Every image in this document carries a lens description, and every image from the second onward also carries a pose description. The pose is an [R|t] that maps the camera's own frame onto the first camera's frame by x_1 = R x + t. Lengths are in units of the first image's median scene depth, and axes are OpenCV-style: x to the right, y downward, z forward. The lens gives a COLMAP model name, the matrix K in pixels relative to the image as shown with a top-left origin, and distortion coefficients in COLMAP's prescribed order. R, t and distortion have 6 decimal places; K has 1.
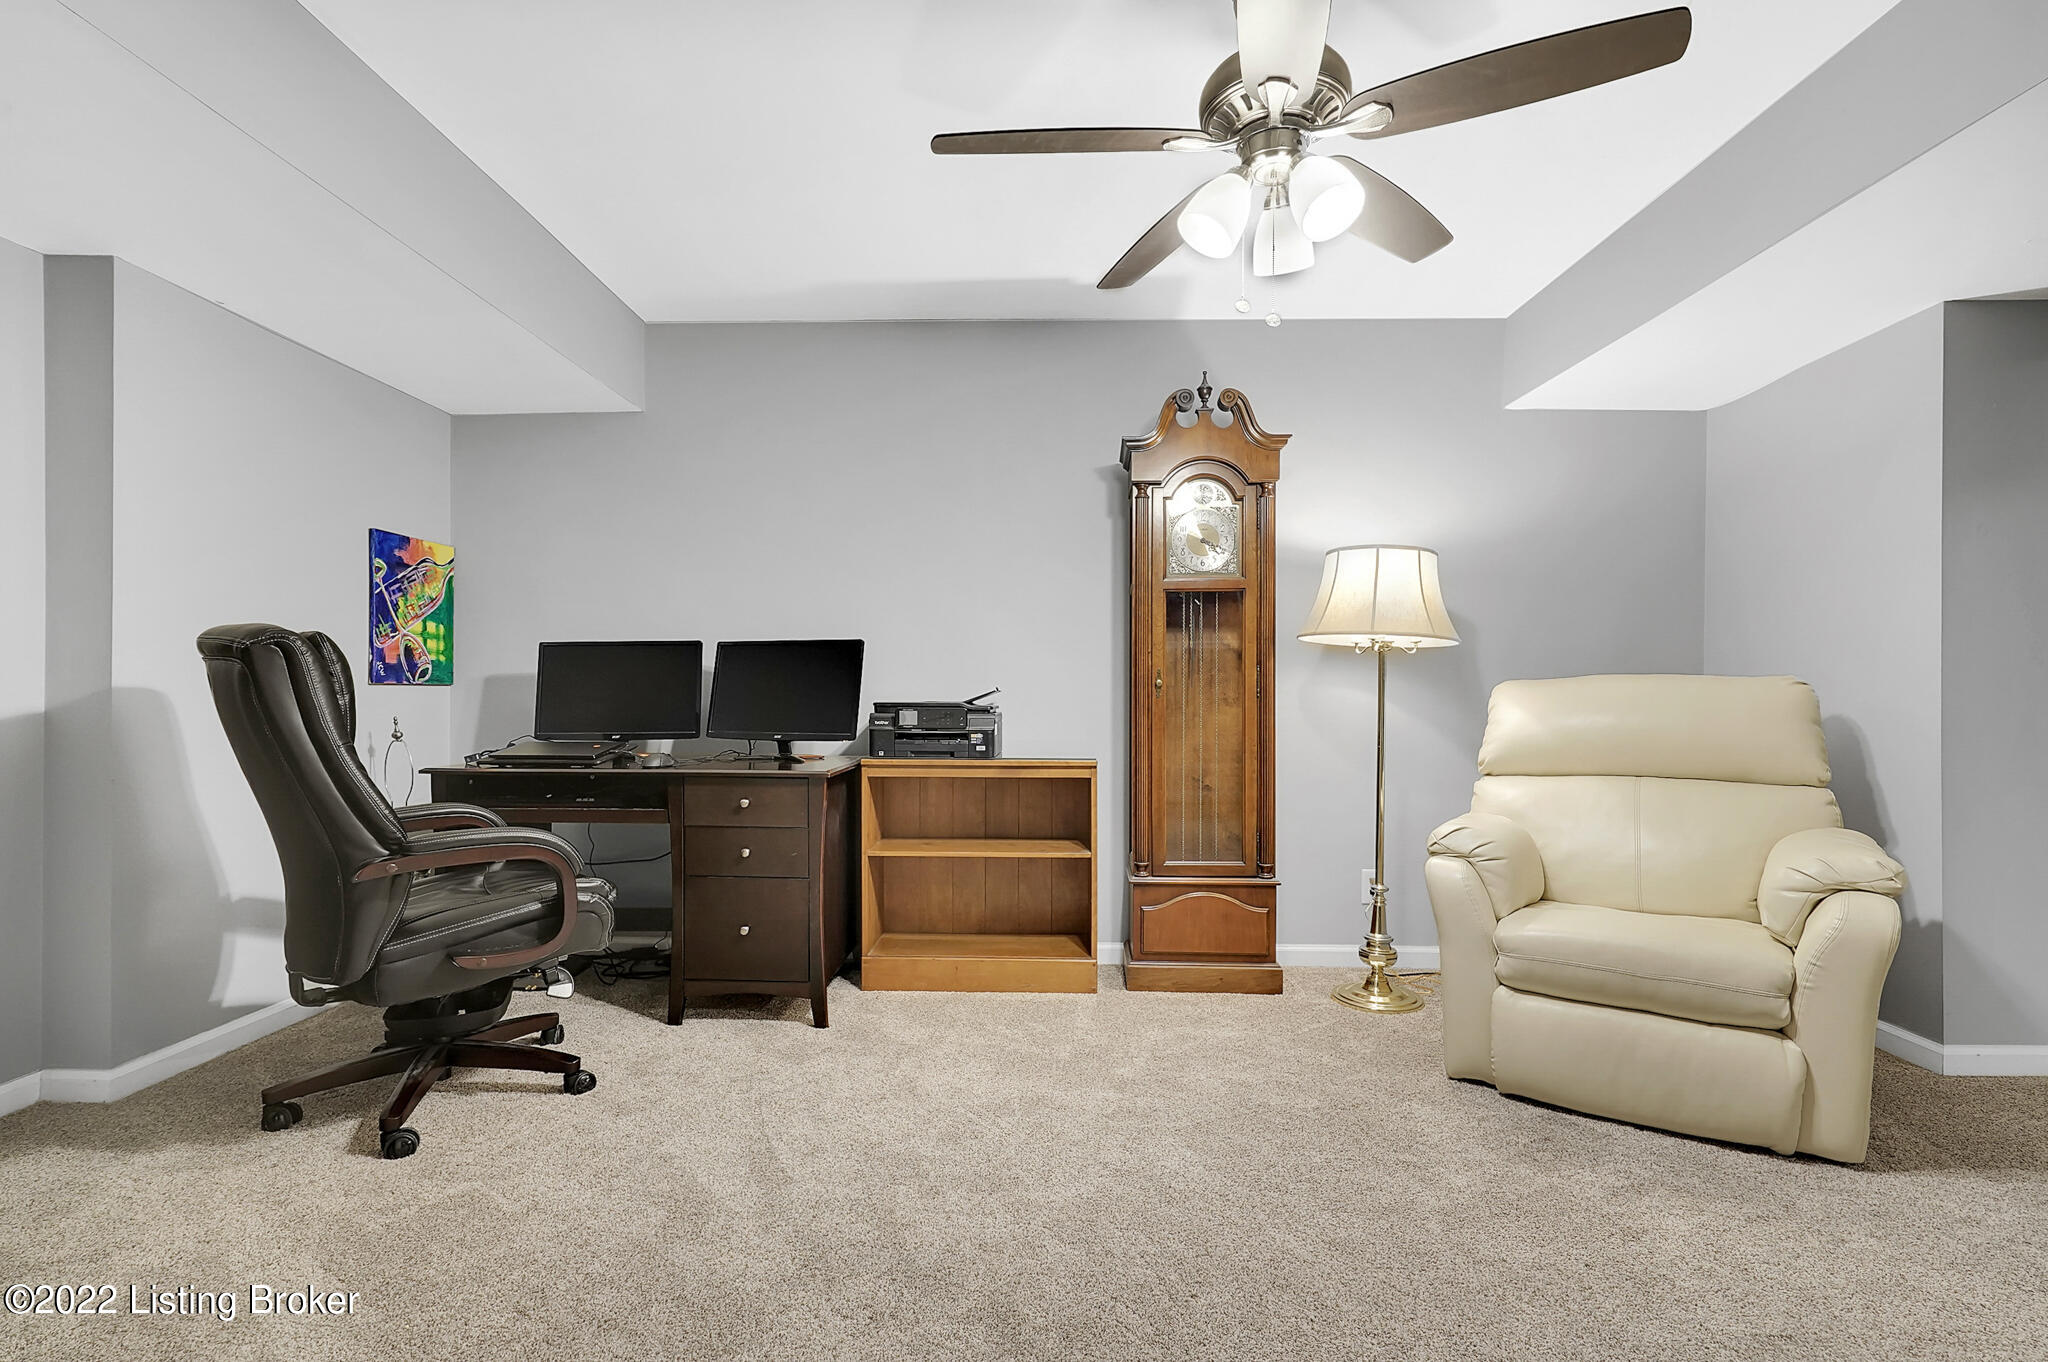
lens RADIAL K [[940.3, 0, 1024.5], [0, 940.3, 689.0], [0, 0, 1]] dist [-0.000698, -0.000433]
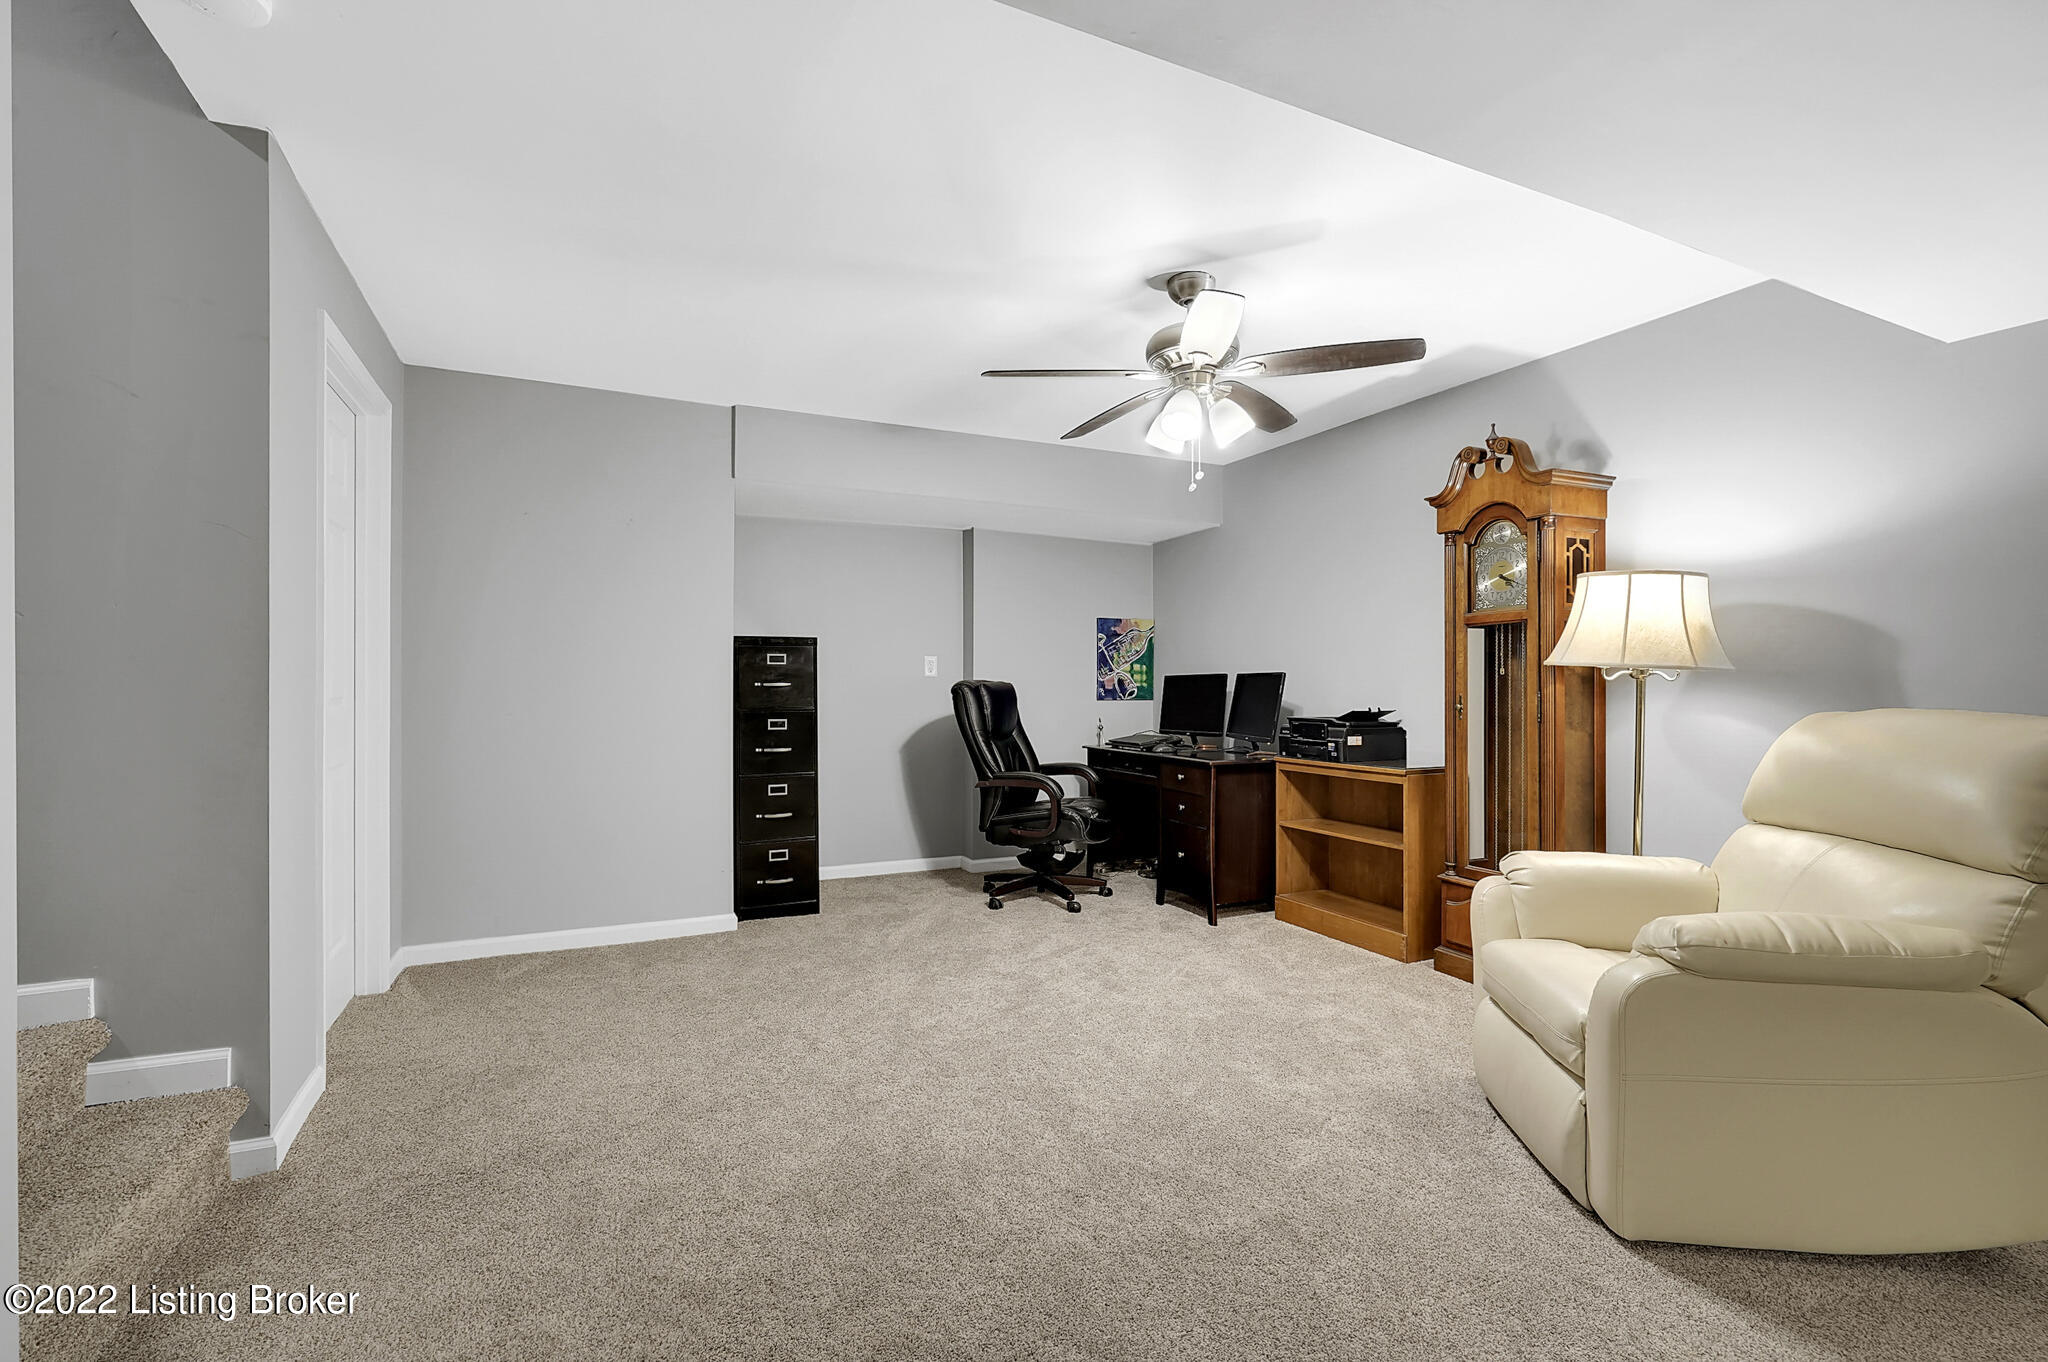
lens RADIAL K [[940.3, 0, 1028.6], [0, 940.3, 684.2], [0, 0, 1]] dist [-0.000698, -0.000433]
pose [[0.447856, -0.003890, -0.894097, 0.920519], [0.002593, 0.999992, -0.003052, -0.031478], [0.894102, -0.000951, 0.447862, 0.026089]]
